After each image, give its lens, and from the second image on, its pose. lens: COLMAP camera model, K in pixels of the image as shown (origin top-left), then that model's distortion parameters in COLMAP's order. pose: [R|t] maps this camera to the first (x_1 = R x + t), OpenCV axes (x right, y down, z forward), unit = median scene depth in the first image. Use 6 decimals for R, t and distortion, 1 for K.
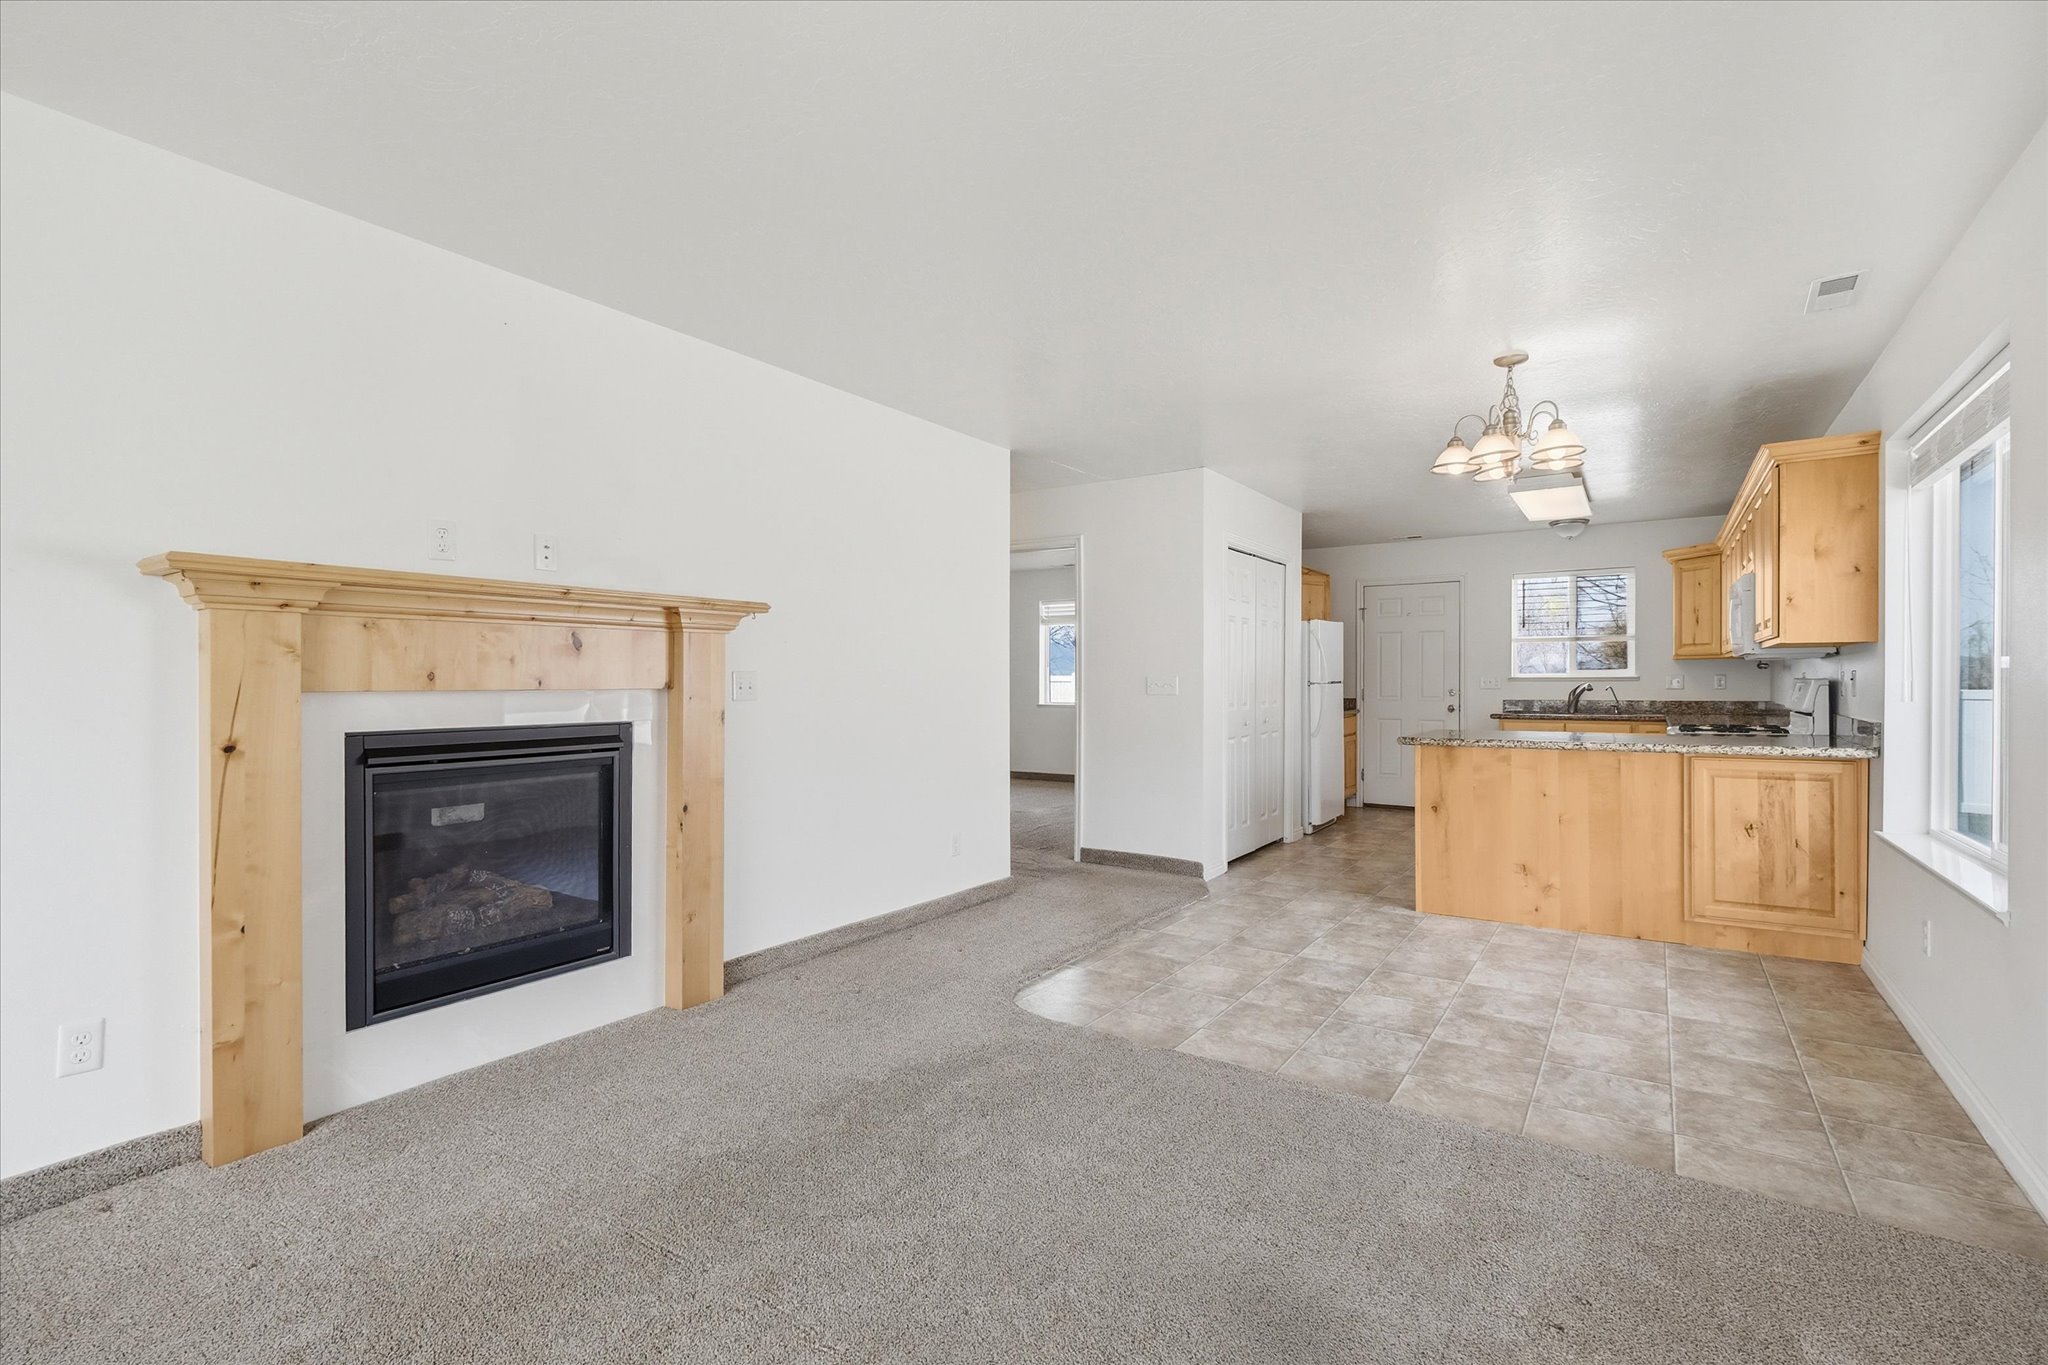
lens RADIAL K [[907.1, 0, 1038.2], [0, 907.1, 691.3], [0, 0, 1]] dist [-0.007754, -0.000286]
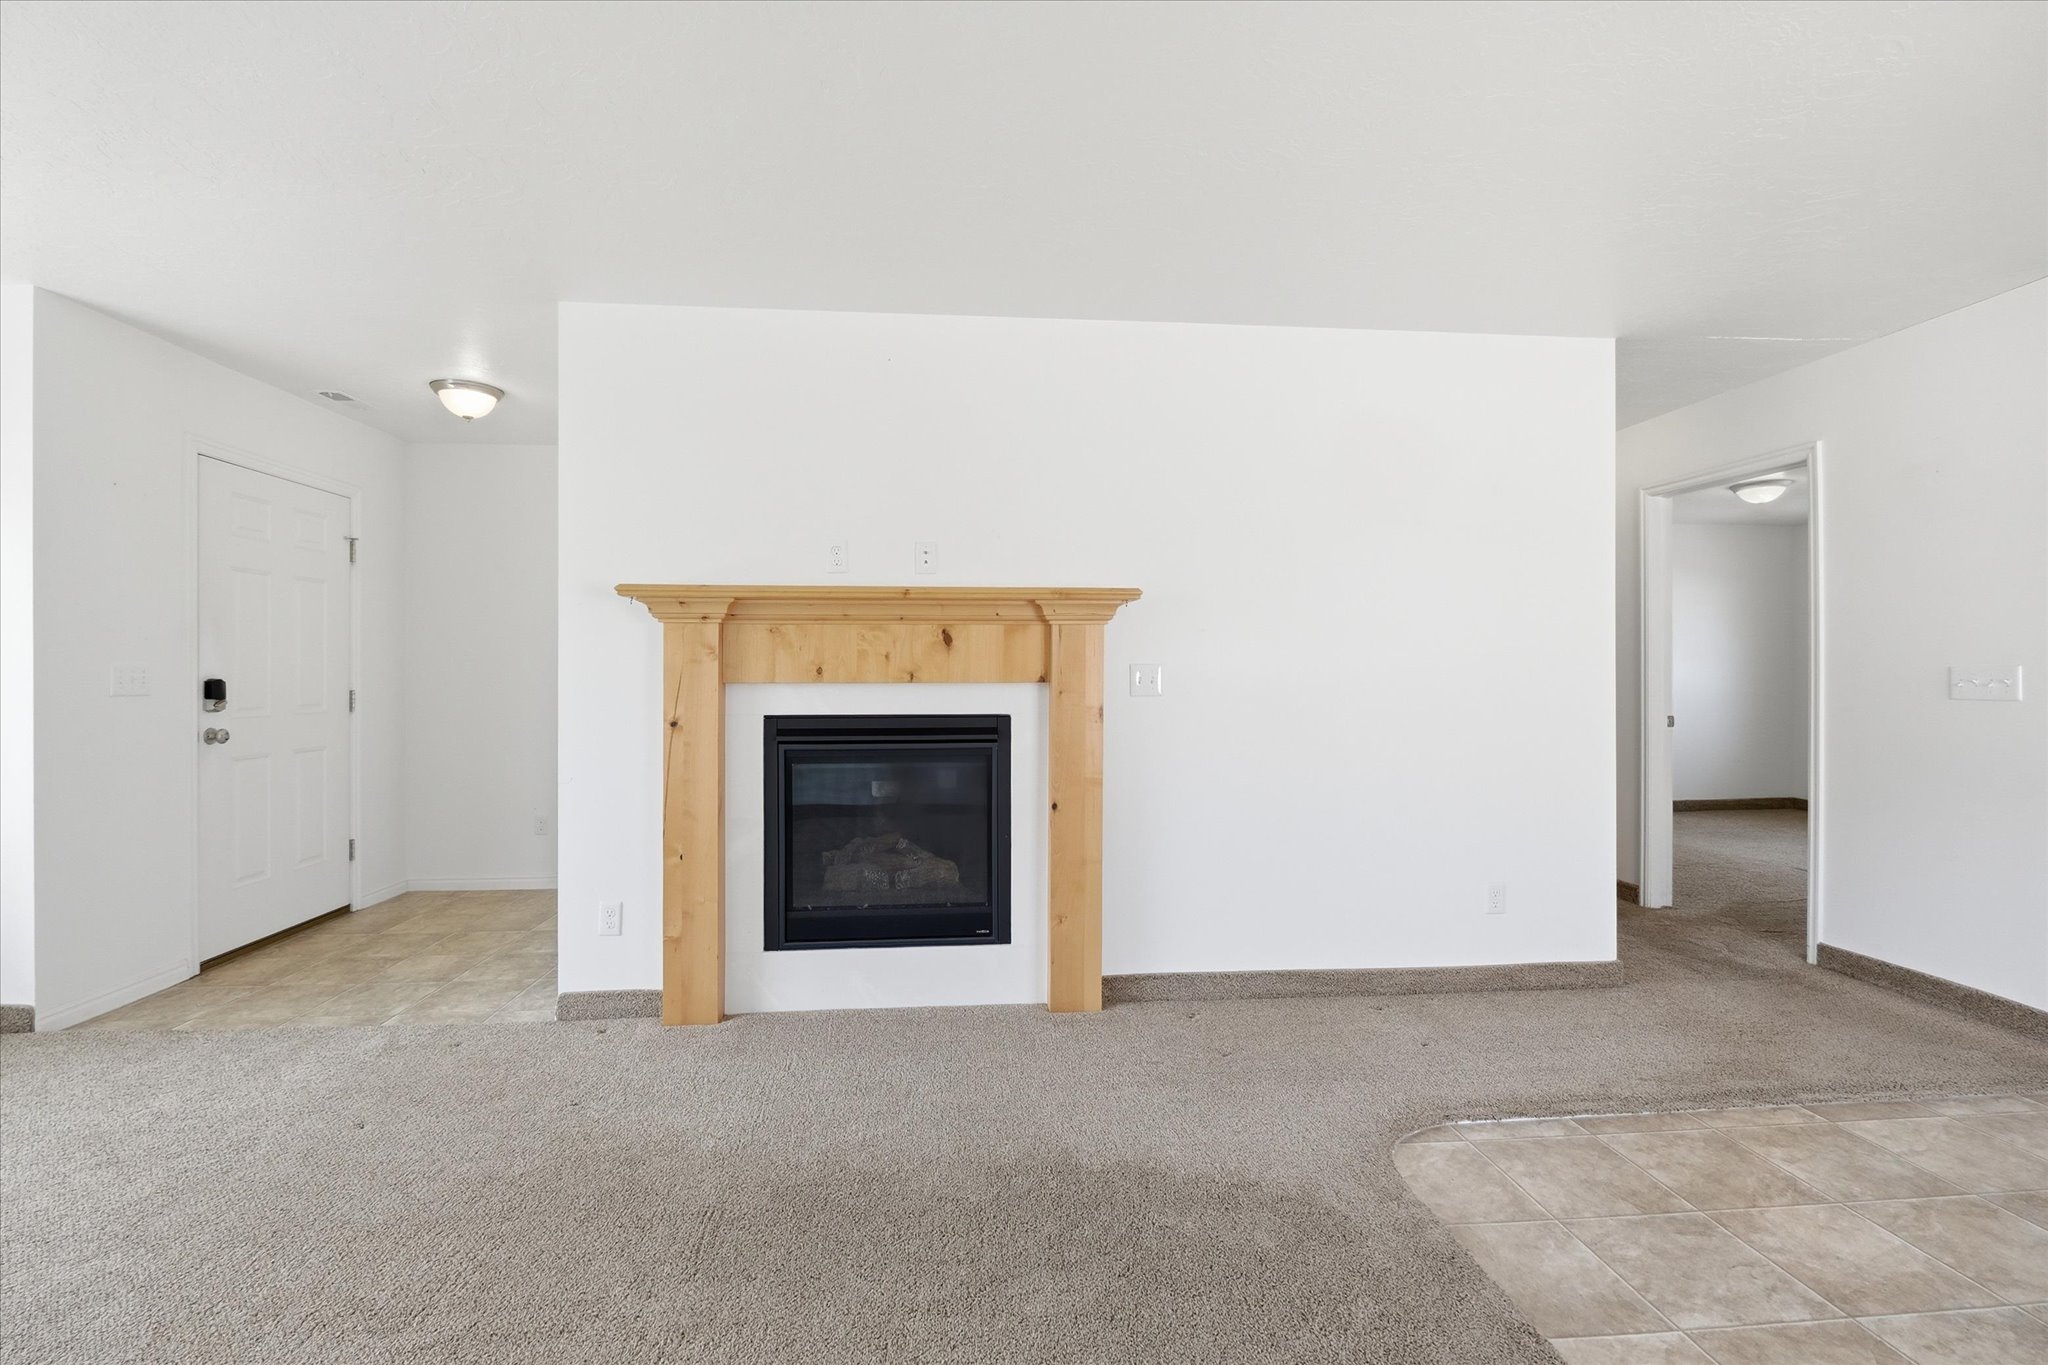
lens RADIAL K [[907.1, 0, 1043.6], [0, 907.1, 668.3], [0, 0, 1]] dist [-0.007754, -0.000286]
pose [[0.635845, -0.001156, -0.771816, 0.367916], [-0.009777, 0.999907, -0.009553, -0.009194], [0.771755, 0.013620, 0.635774, 0.385916]]
